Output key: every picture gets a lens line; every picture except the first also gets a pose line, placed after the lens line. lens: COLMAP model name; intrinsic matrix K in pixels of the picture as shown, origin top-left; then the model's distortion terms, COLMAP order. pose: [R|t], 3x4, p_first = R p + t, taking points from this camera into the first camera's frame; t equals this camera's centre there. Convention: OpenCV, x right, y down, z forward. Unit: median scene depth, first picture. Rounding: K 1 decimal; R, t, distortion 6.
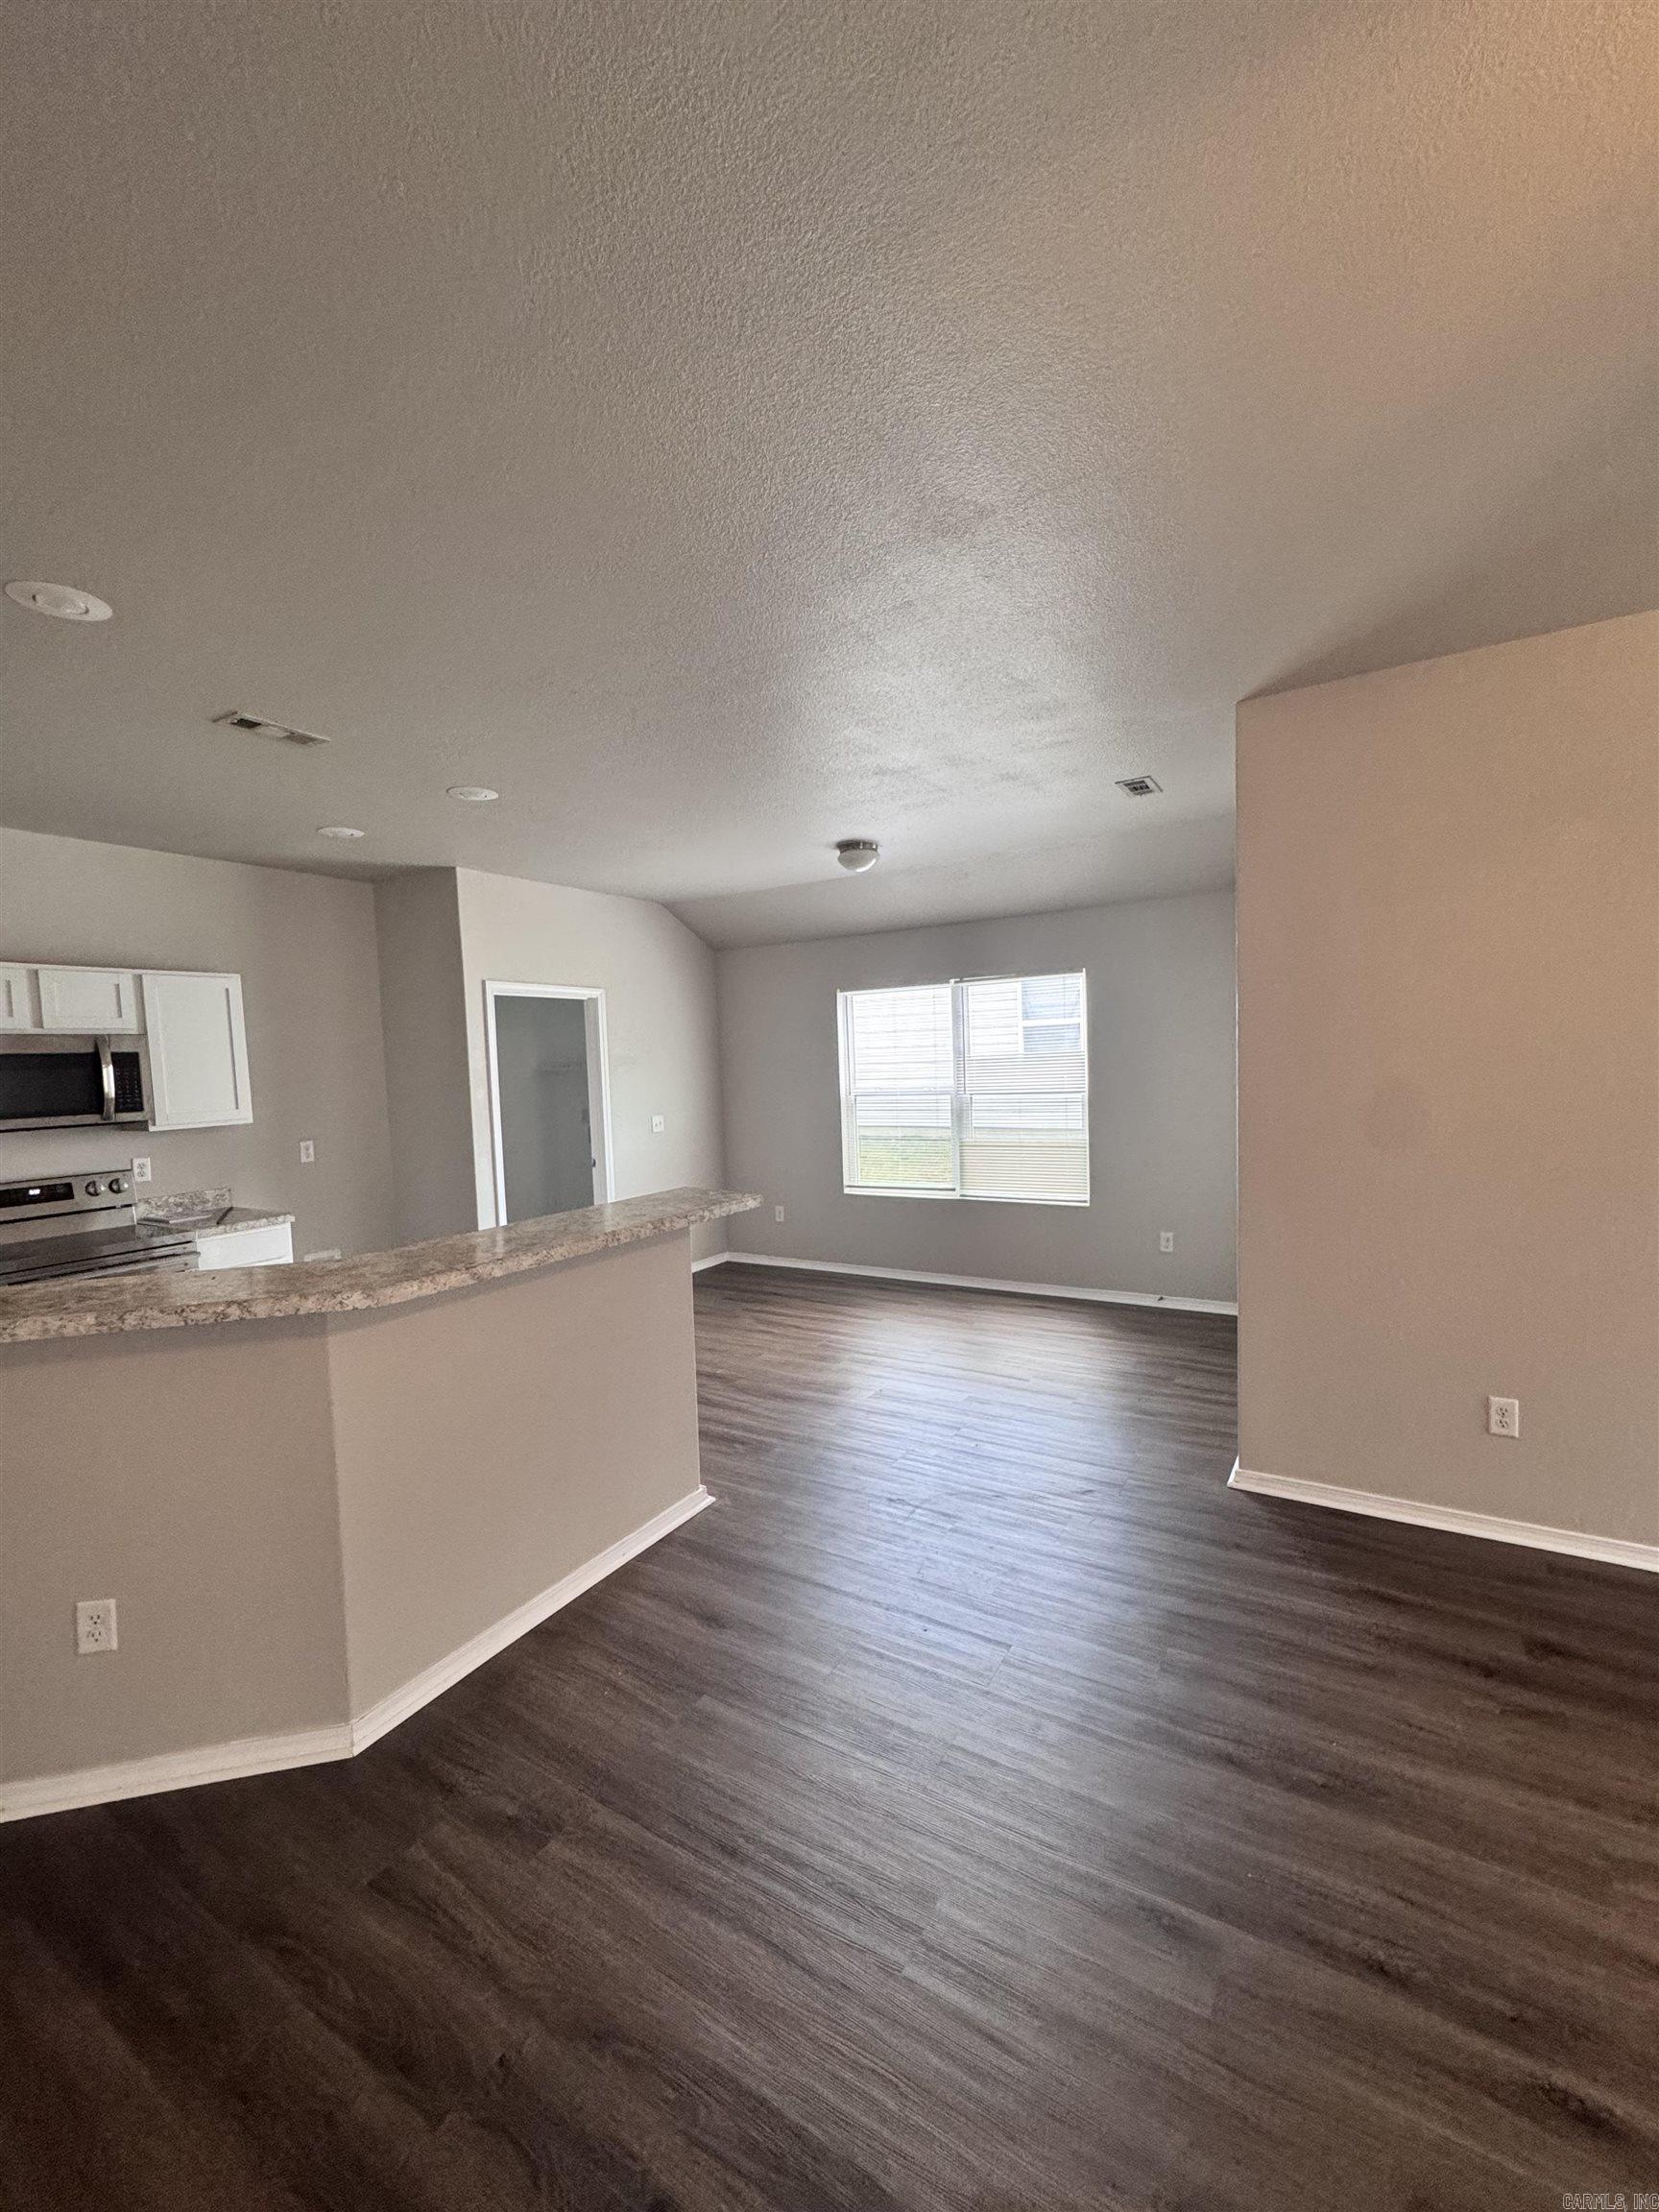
lens RADIAL K [[888.1, 0, 838.4], [0, 888.1, 1107.7], [0, 0, 1]] dist [-0.001540, 0.000220]
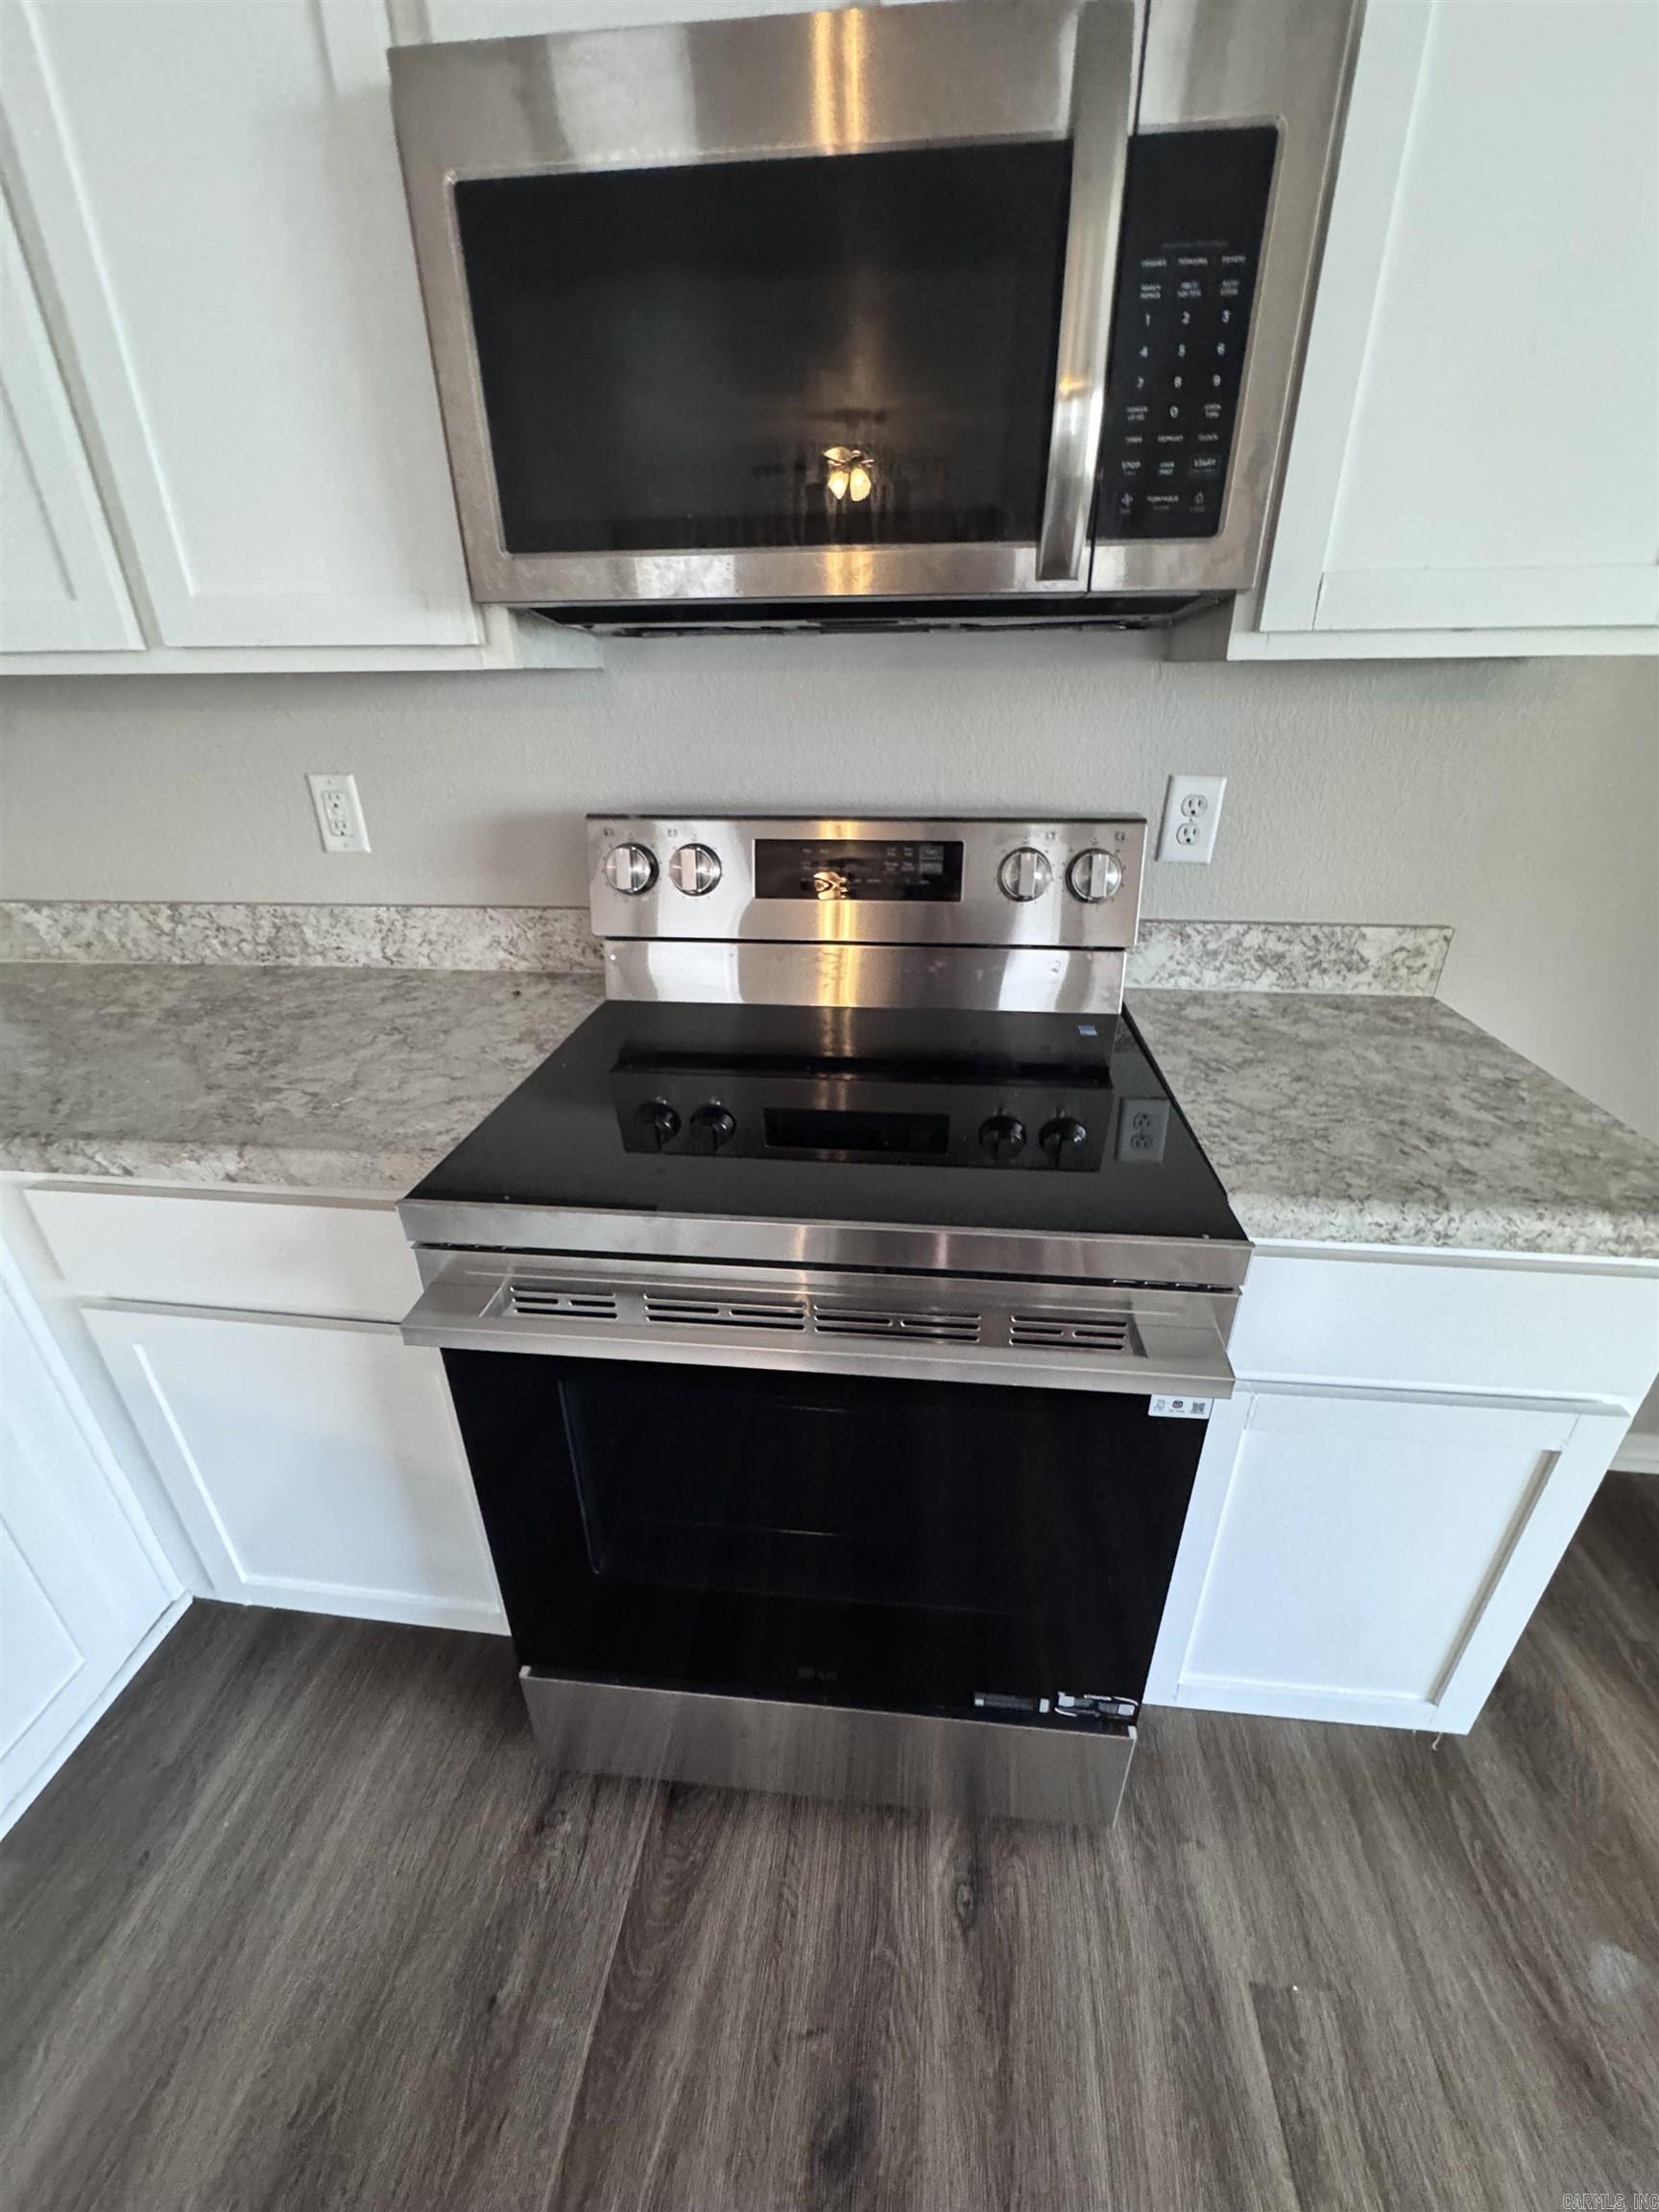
lens RADIAL K [[888.1, 0, 835.0], [0, 888.1, 1105.7], [0, 0, 1]] dist [-0.001540, 0.000220]
pose [[0.414333, 0.433075, -0.800484, -0.616441], [-0.060613, 0.890709, 0.450514, 0.032925], [0.908105, -0.138144, 0.395300, 0.841260]]
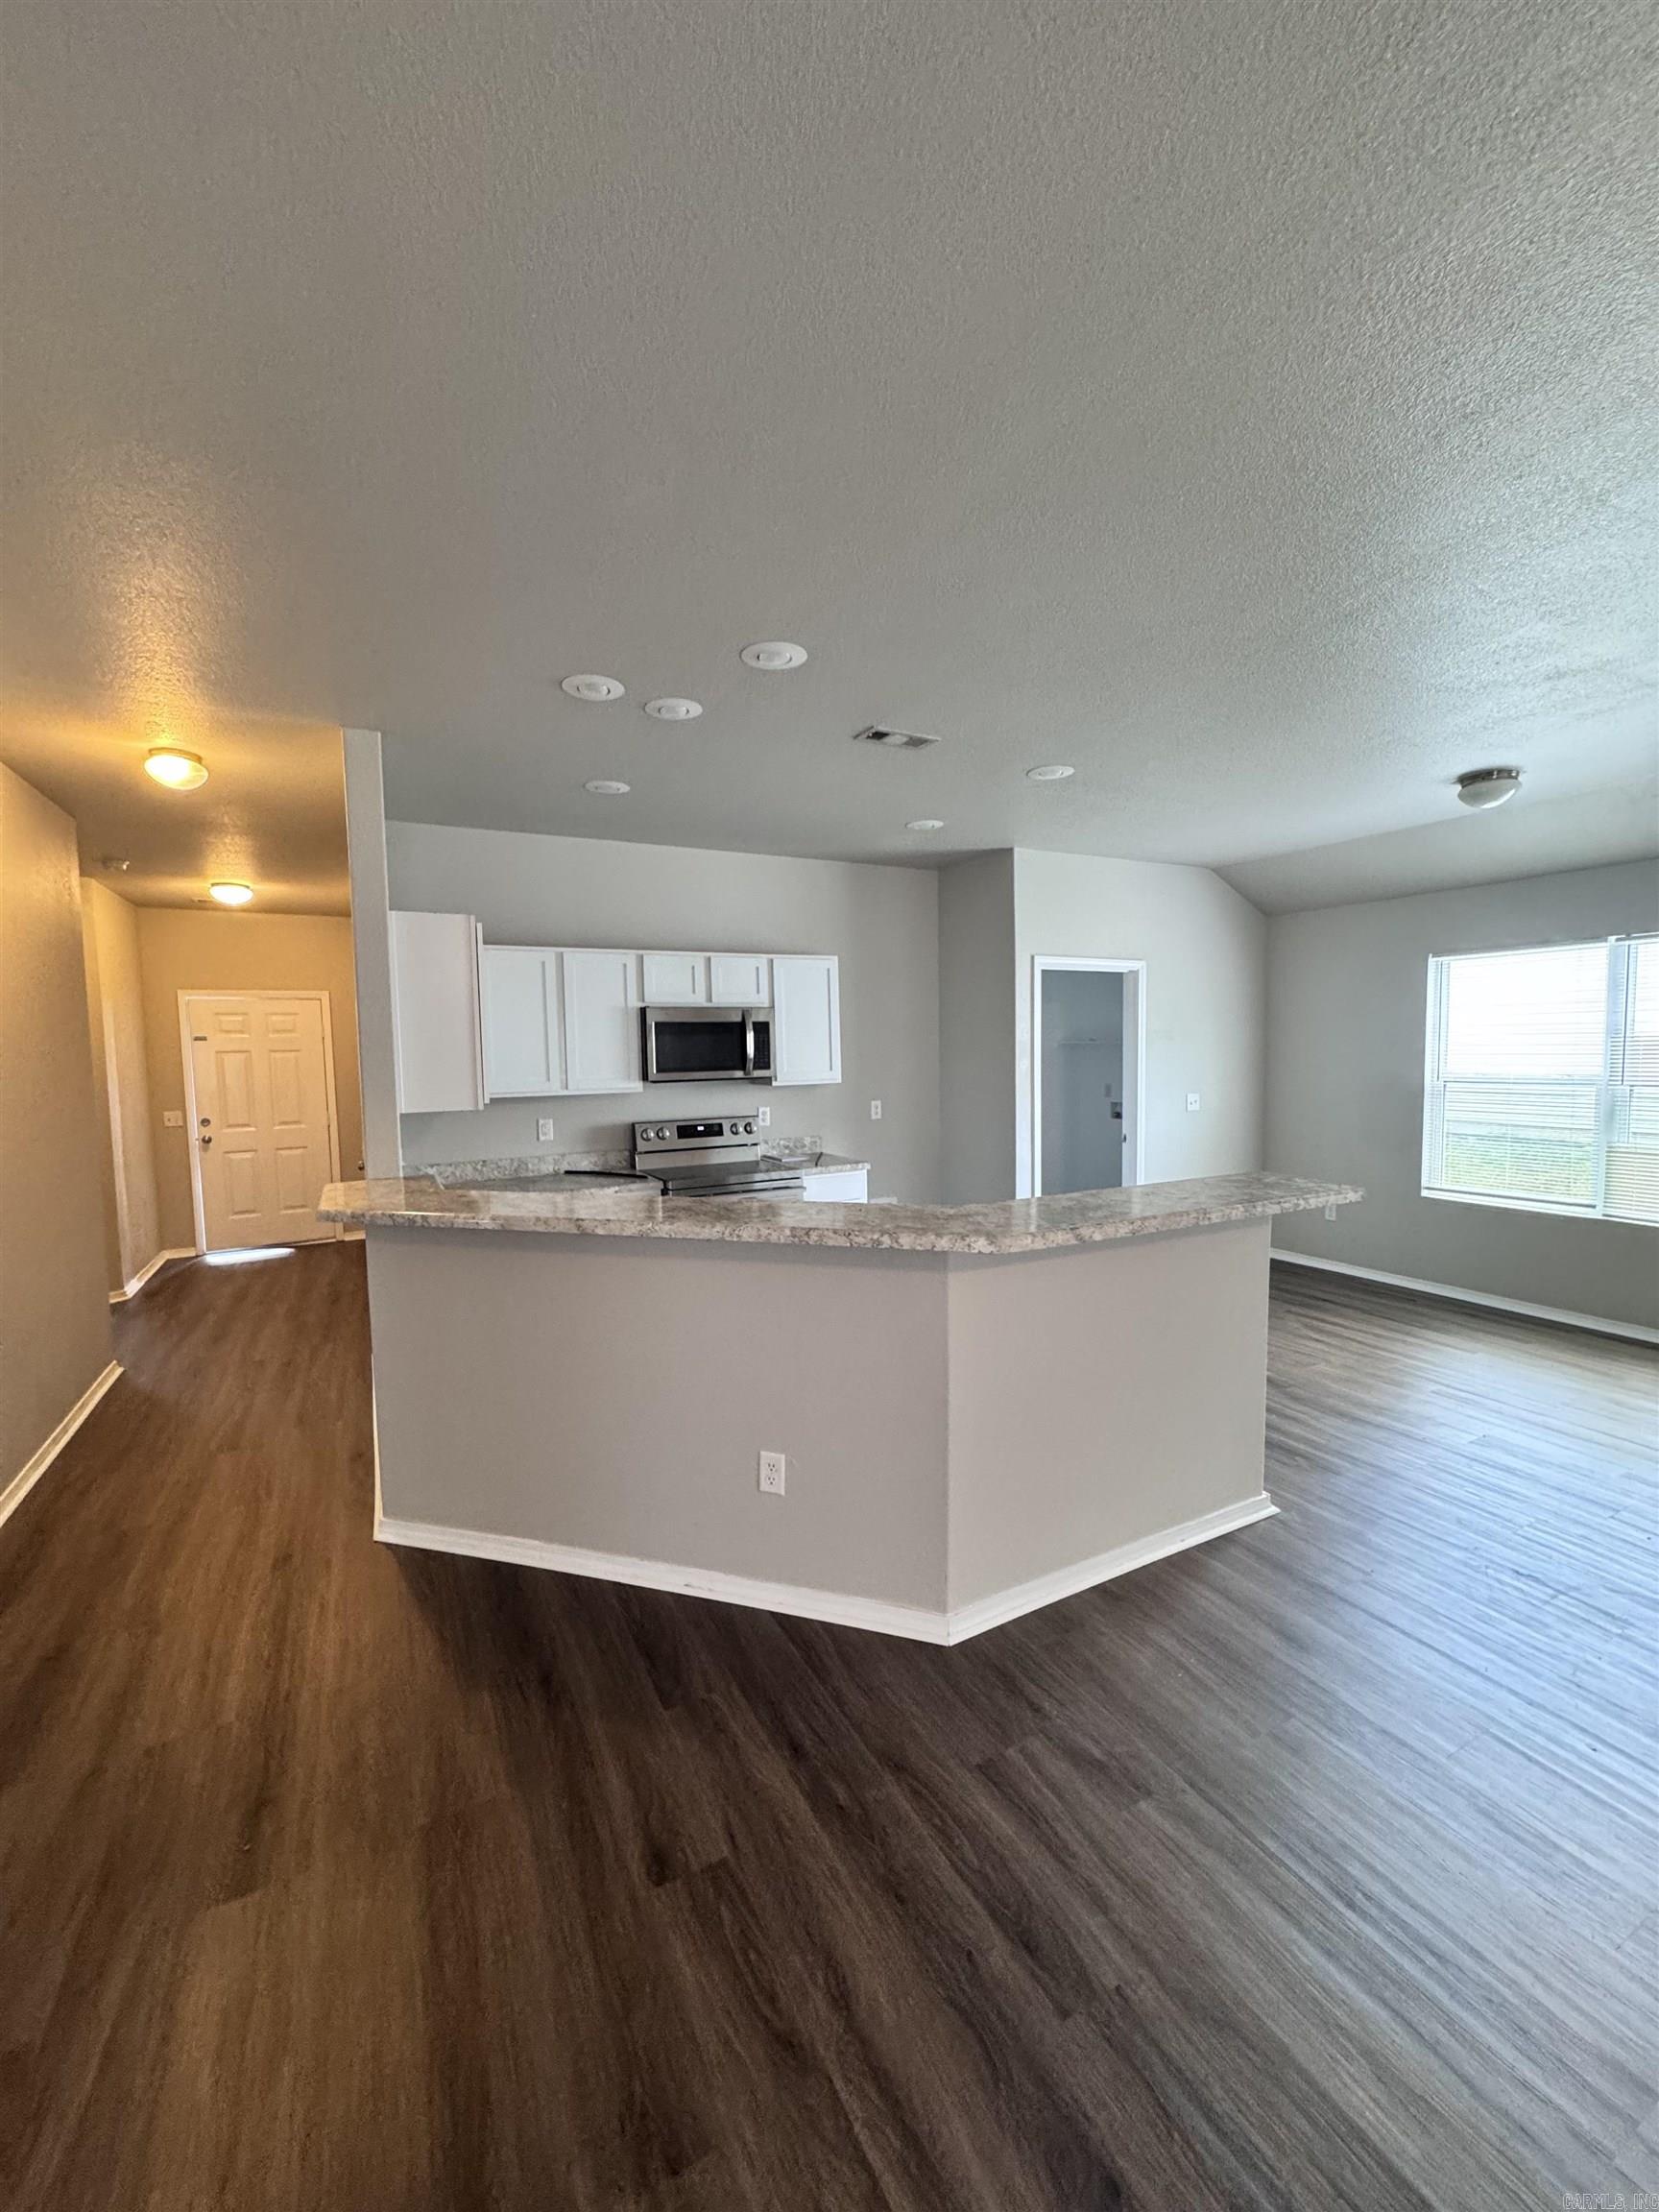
lens RADIAL K [[888.1, 0, 841.3], [0, 888.1, 1109.5], [0, 0, 1]] dist [-0.001540, 0.000220]
pose [[0.858409, 0.058153, -0.509659, -0.064272], [-0.043329, 0.998222, 0.040920, 0.005129], [0.511133, -0.013043, 0.859403, -0.015488]]
